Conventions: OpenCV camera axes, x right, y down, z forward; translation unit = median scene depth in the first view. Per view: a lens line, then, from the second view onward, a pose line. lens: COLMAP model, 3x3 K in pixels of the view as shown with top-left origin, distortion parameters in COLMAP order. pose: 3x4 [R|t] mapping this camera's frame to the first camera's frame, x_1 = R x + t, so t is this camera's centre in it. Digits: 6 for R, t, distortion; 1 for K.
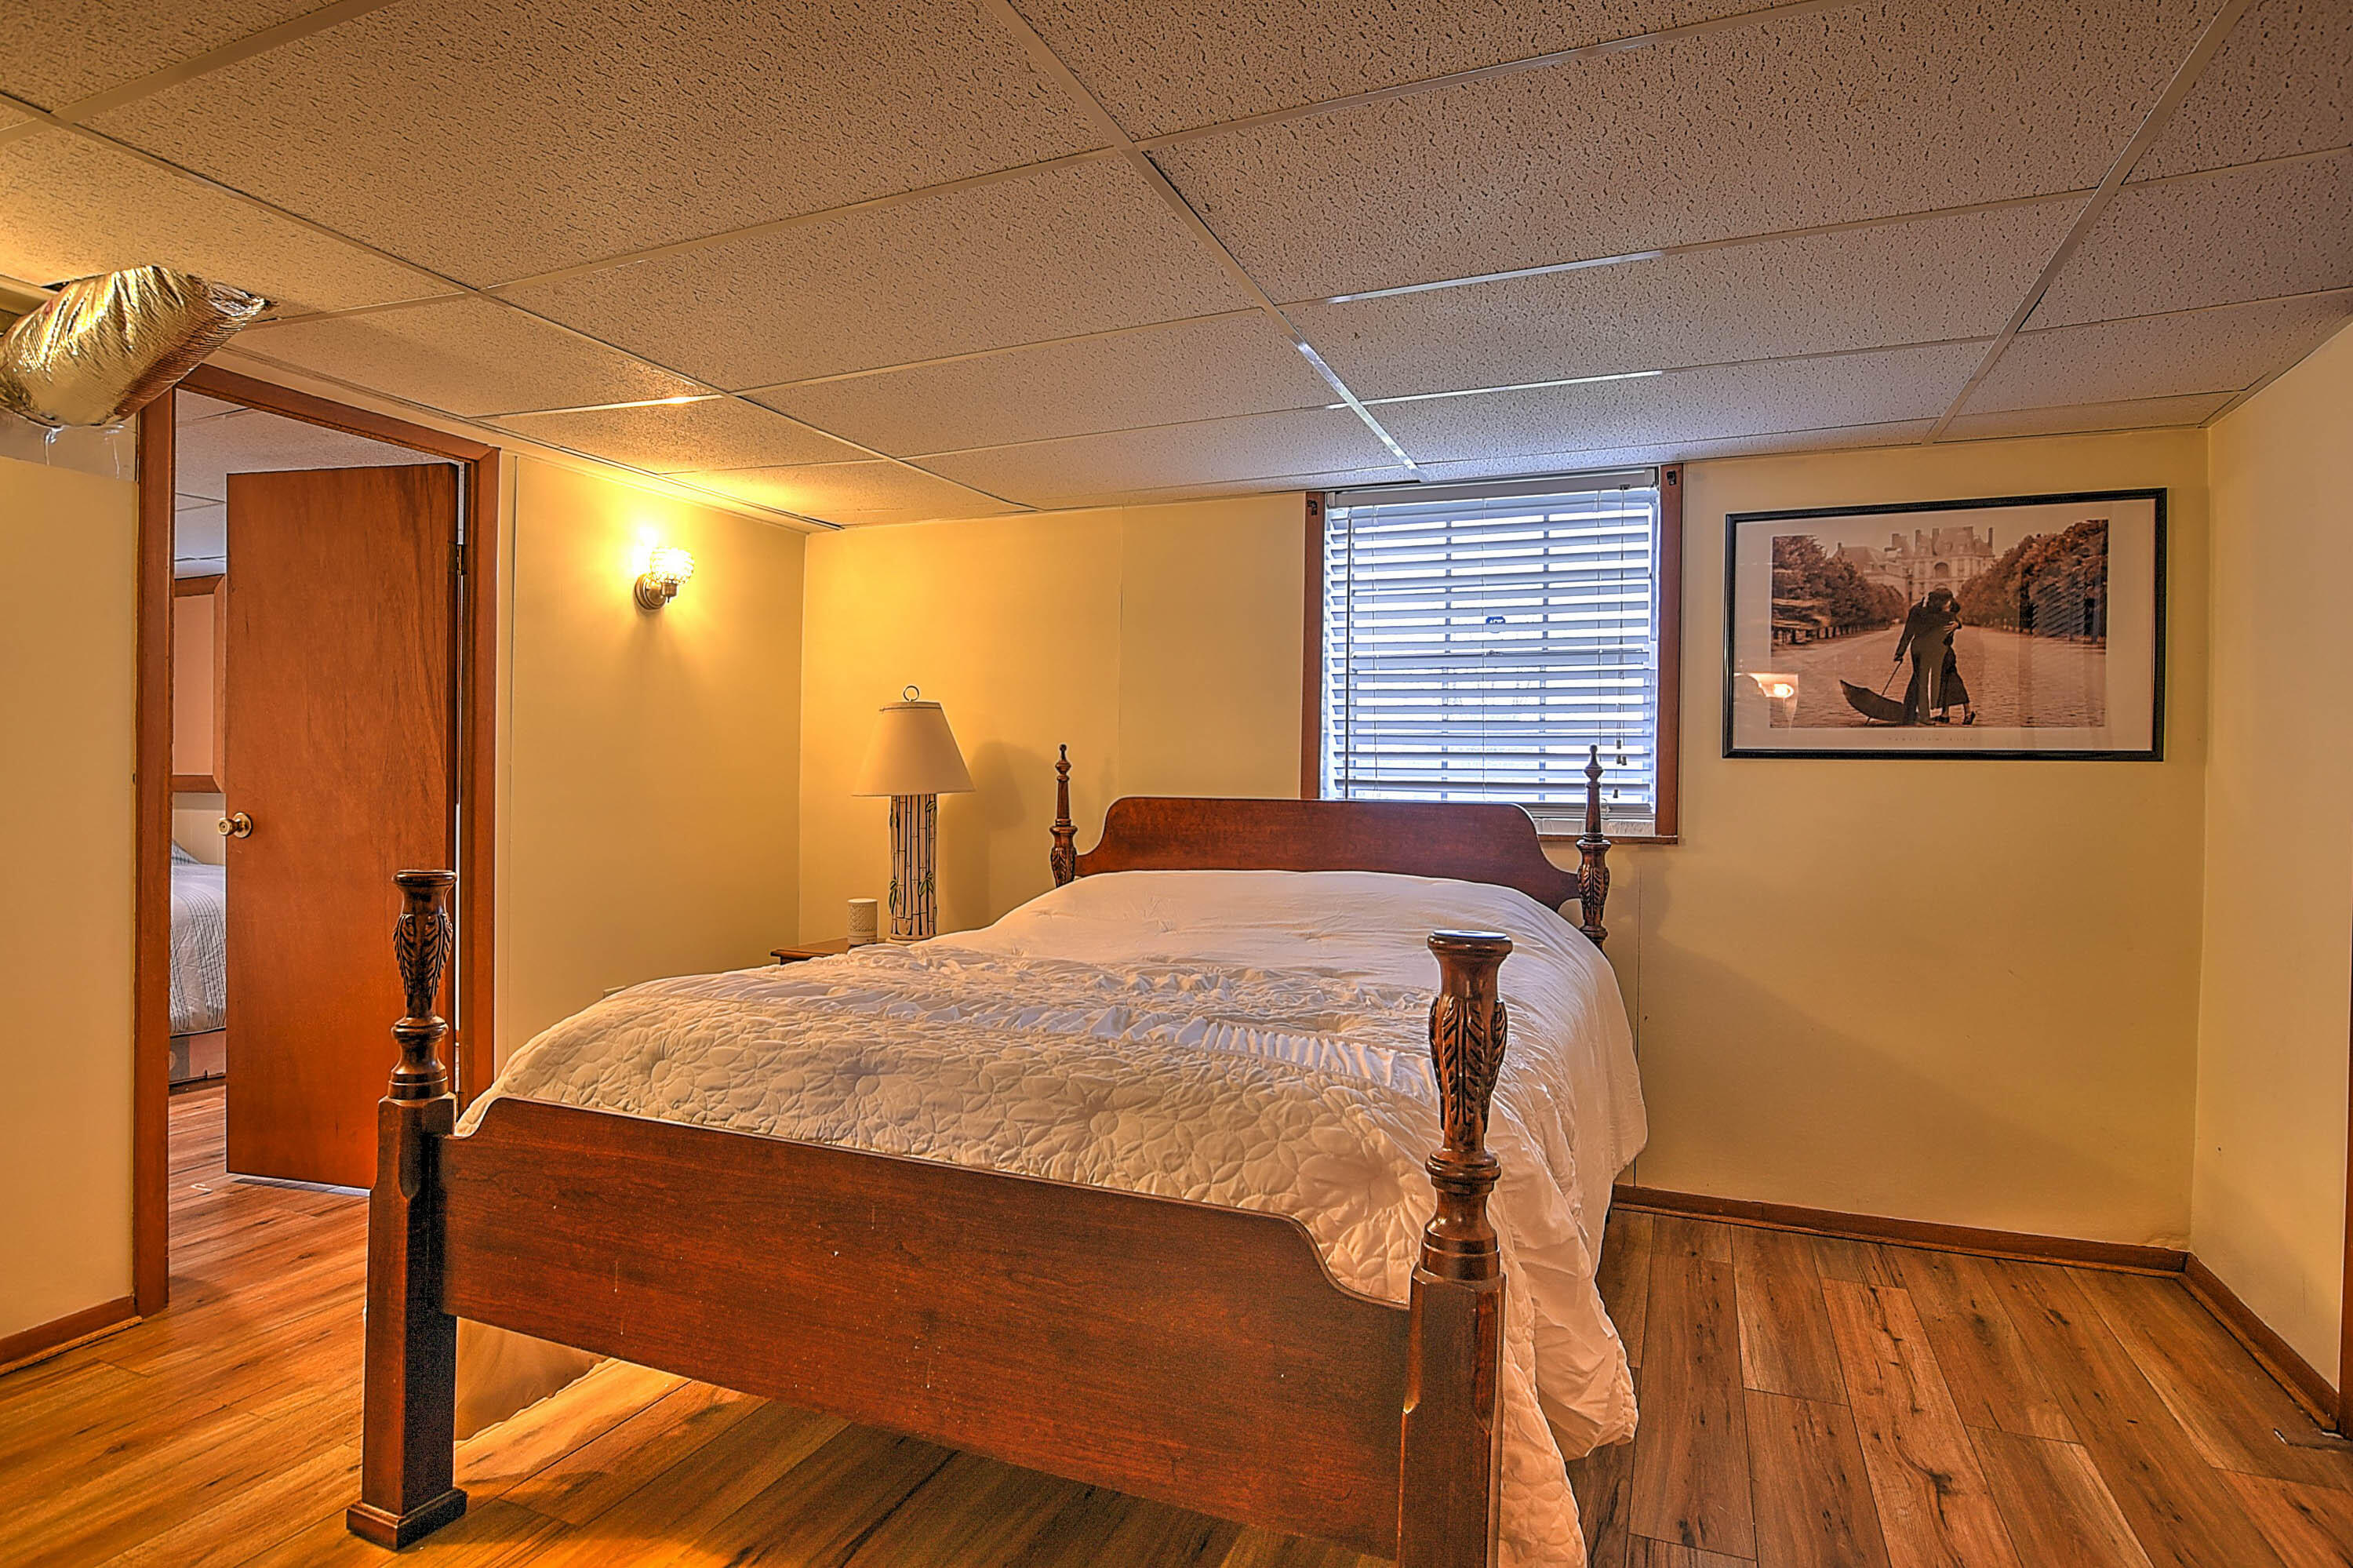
lens RADIAL K [[1267.5, 0, 1168.1], [0, 1267.5, 780.5], [0, 0, 1]] dist [-0.019722, -0.000114]
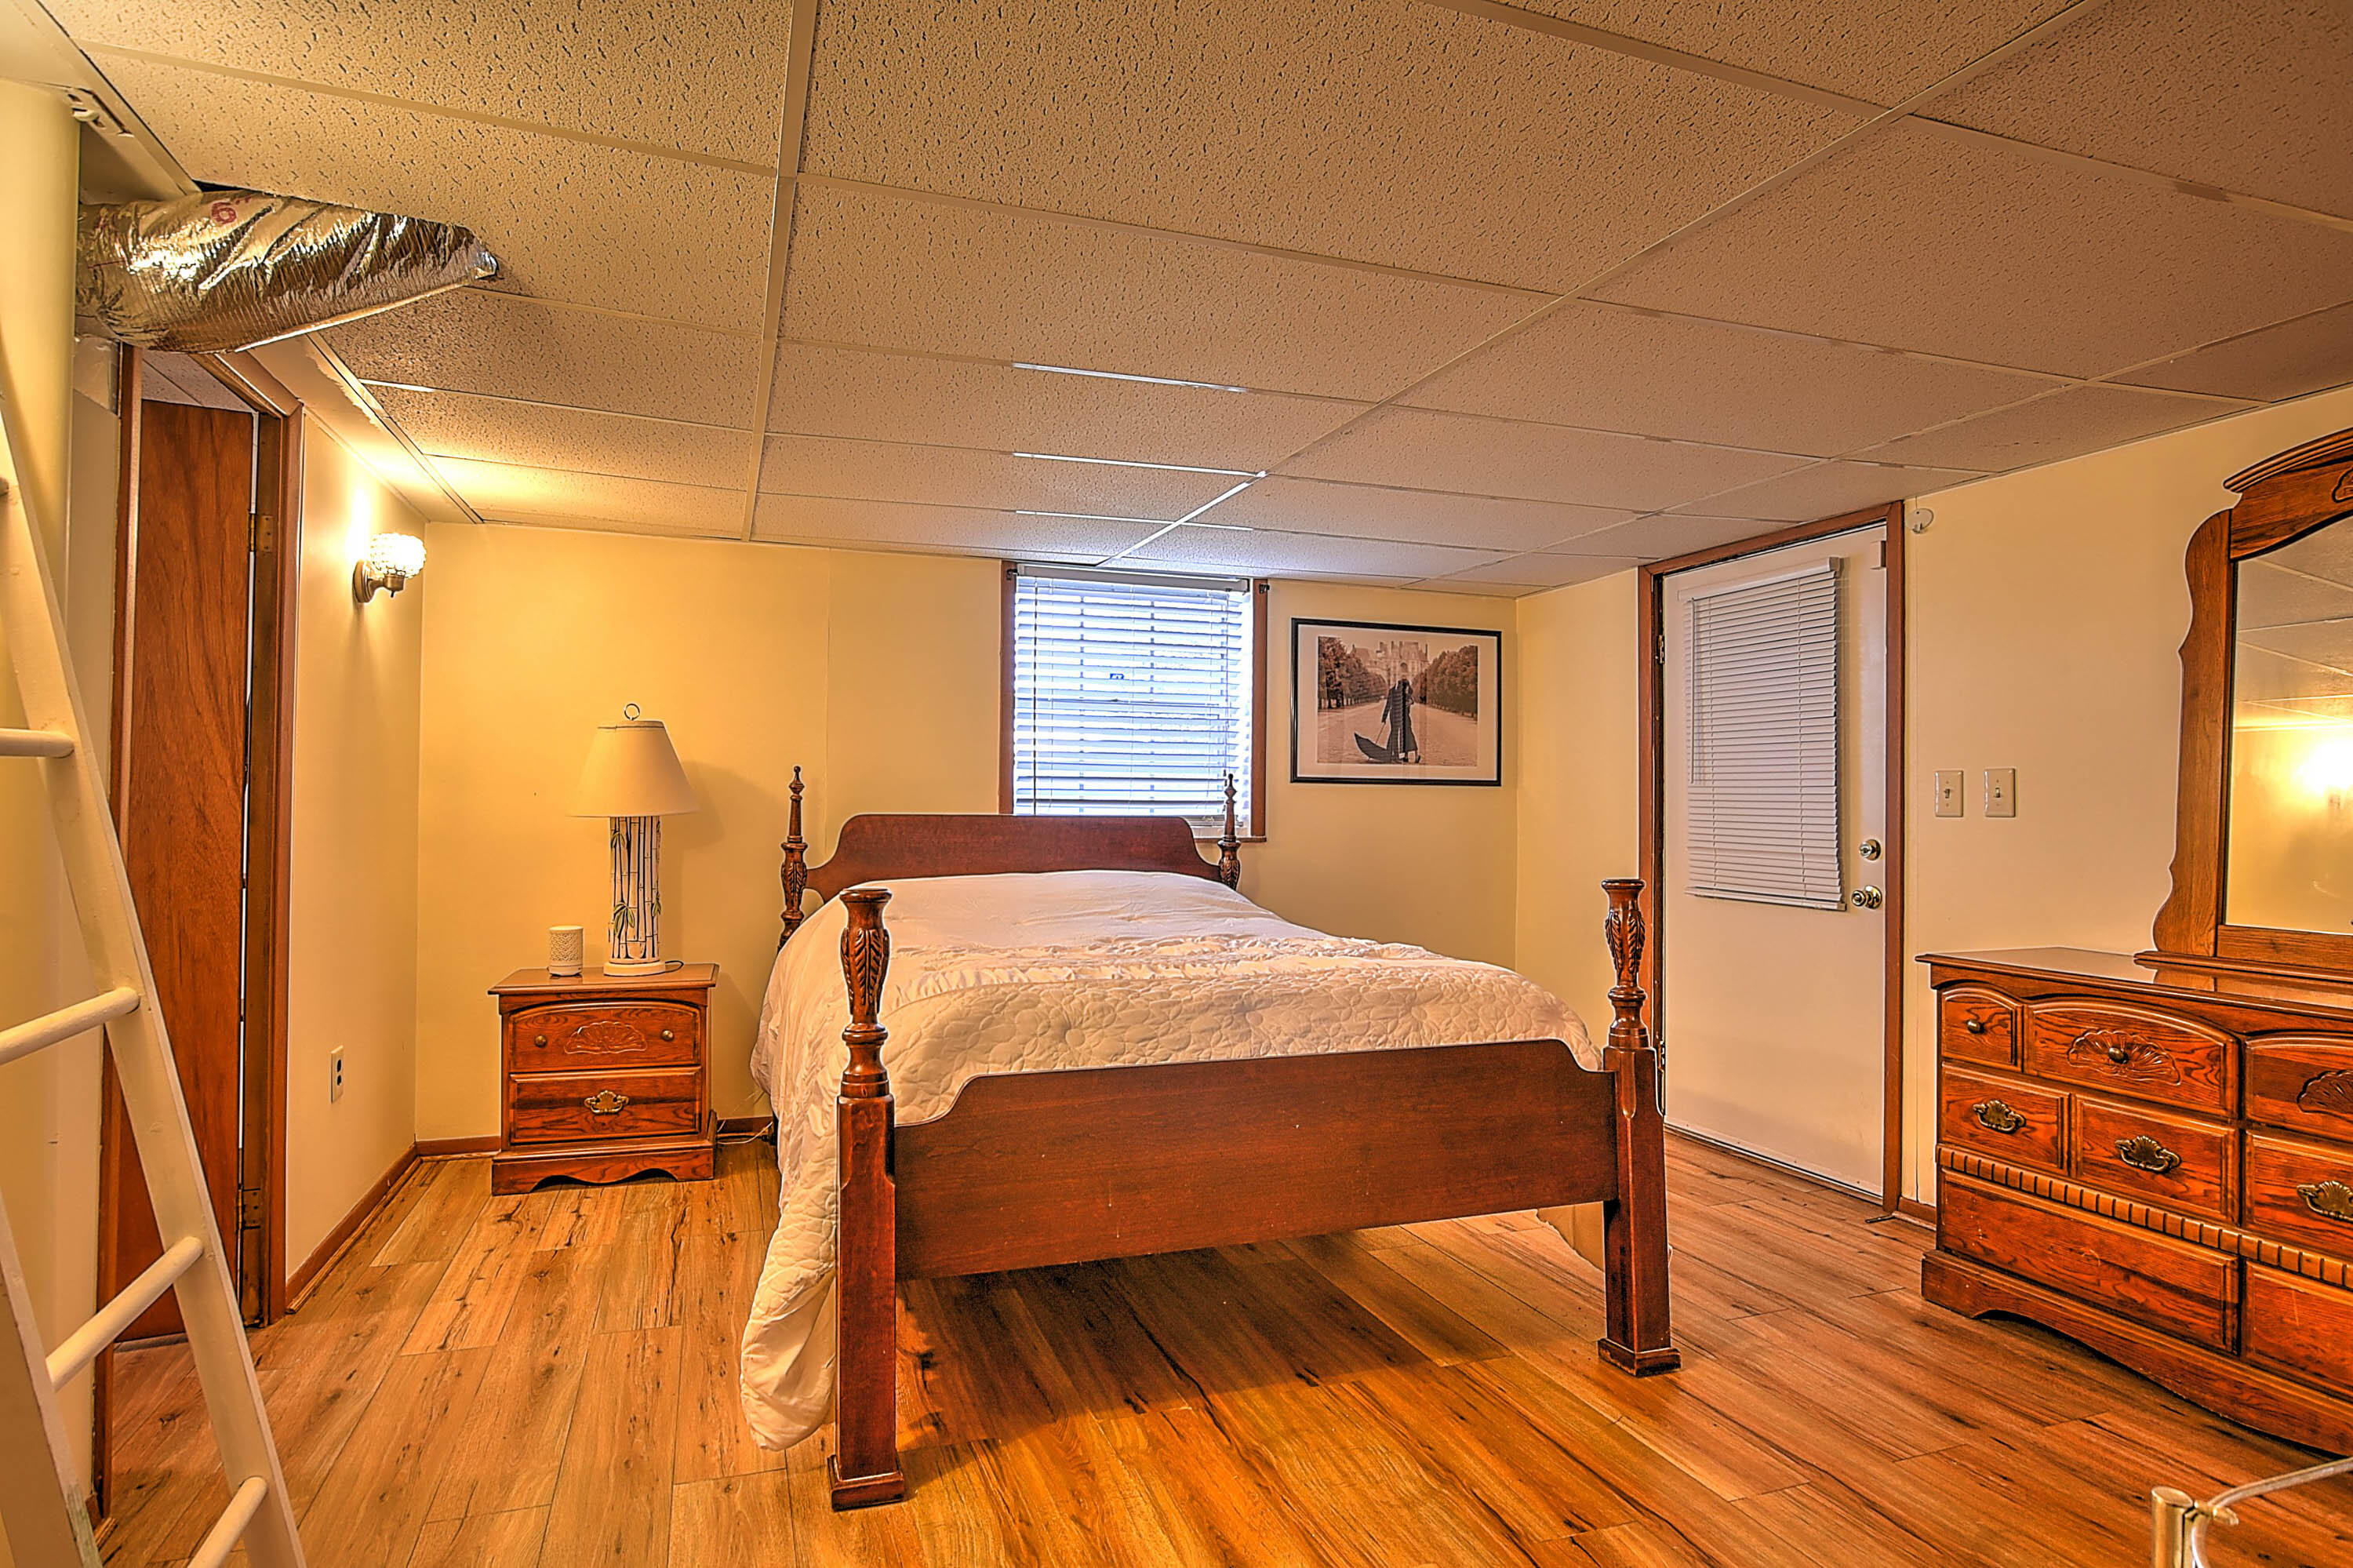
lens RADIAL K [[1267.5, 0, 1165.1], [0, 1267.5, 788.0], [0, 0, 1]] dist [-0.019722, -0.000114]
pose [[0.736811, 0.001400, 0.676097, -0.673386], [0.000787, 0.999995, -0.002928, -0.007646], [-0.676098, 0.002689, 0.736807, 0.007664]]
